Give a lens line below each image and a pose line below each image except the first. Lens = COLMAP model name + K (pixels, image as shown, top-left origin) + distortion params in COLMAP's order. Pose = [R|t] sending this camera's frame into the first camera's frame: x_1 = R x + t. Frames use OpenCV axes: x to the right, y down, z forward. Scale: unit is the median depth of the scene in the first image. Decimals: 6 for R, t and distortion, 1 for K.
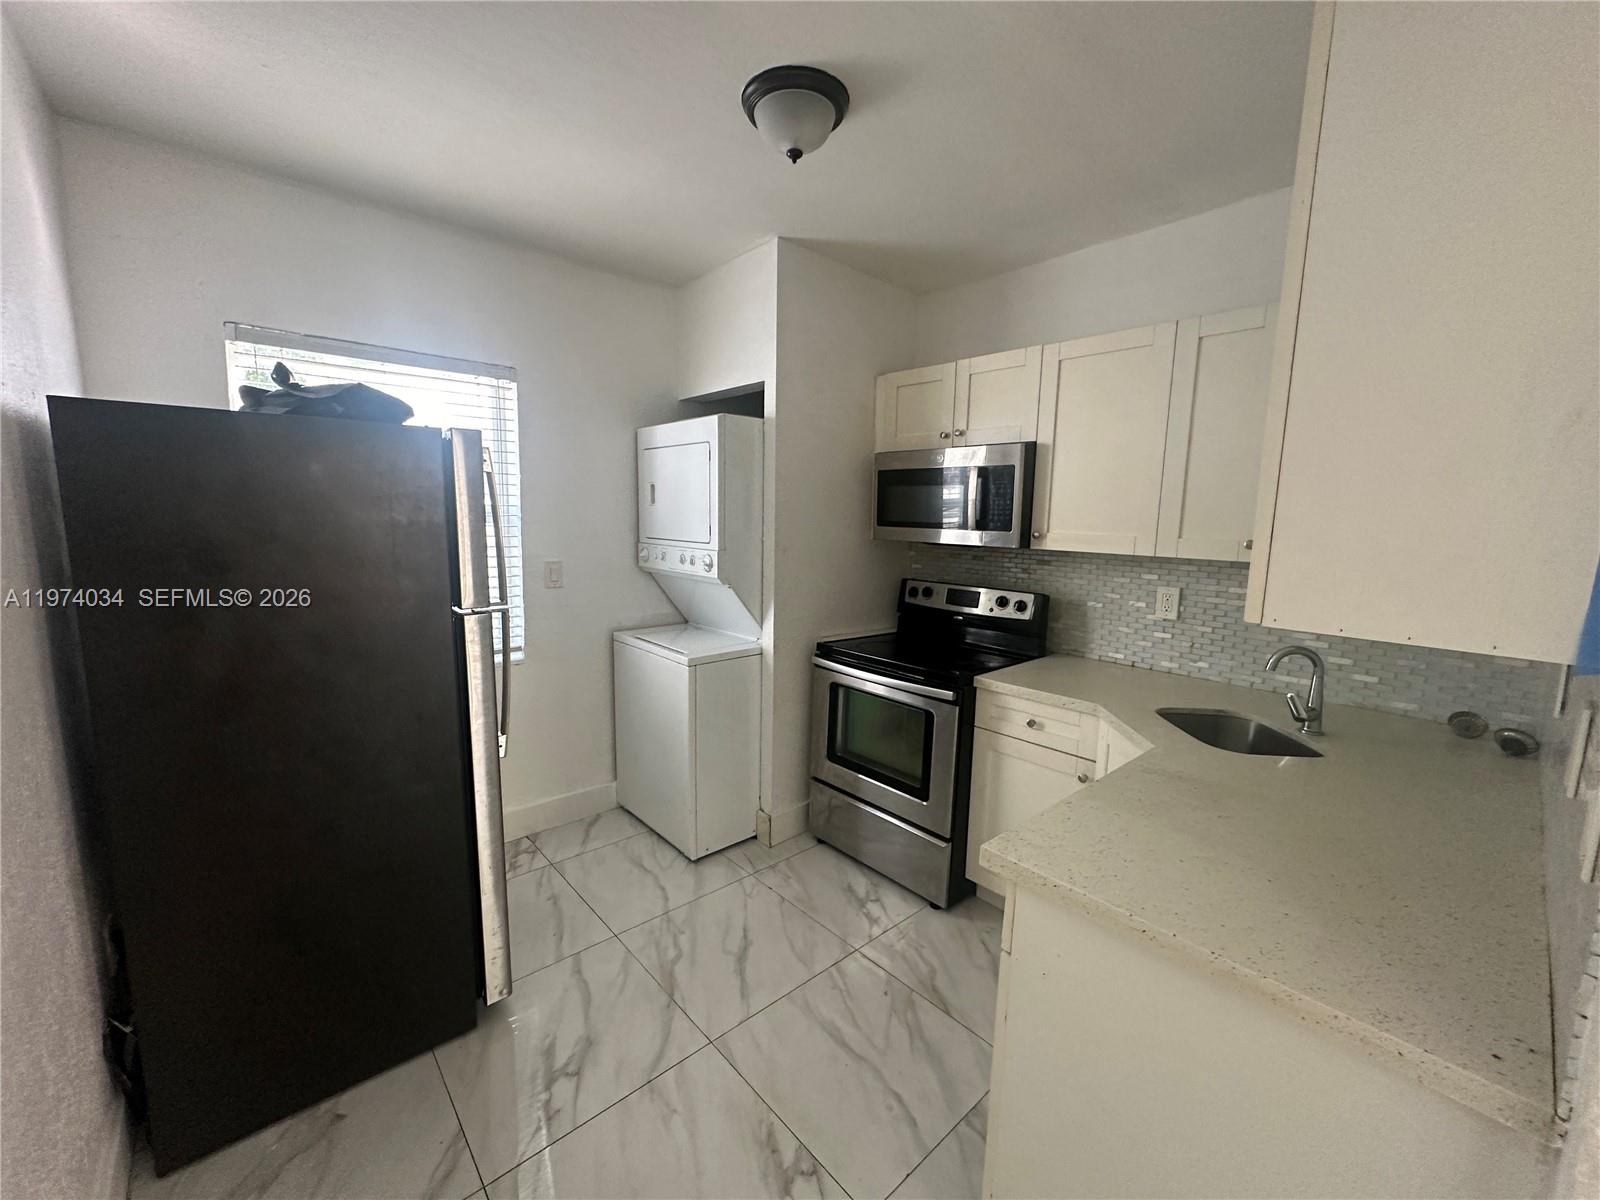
lens RADIAL K [[640.9, 0, 797.1], [0, 640.9, 598.1], [0, 0, 1]] dist [-0.000749, -0.000327]
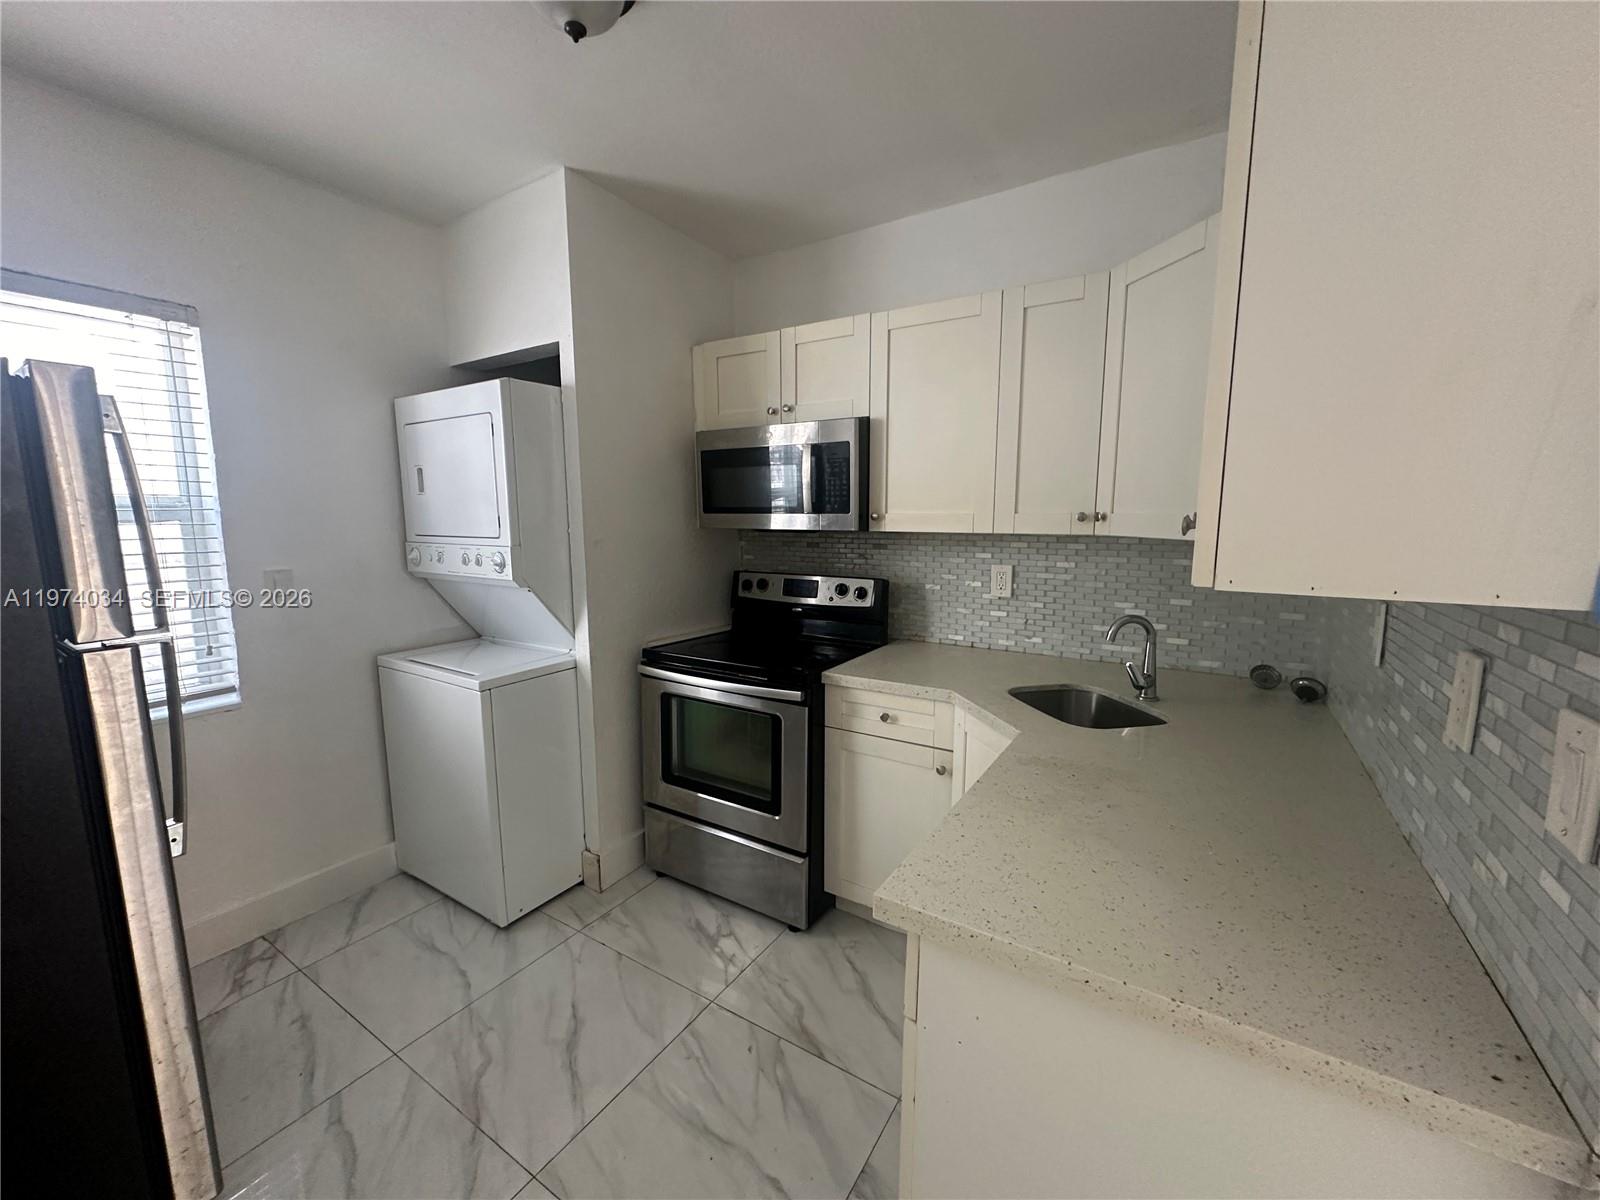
lens RADIAL K [[640.9, 0, 797.1], [0, 640.9, 598.1], [0, 0, 1]] dist [-0.000749, -0.000327]
pose [[0.961170, -0.059557, 0.269454, 0.002826], [0.058889, 0.998209, 0.010571, 0.004758], [-0.269601, 0.005708, 0.962955, 0.121901]]
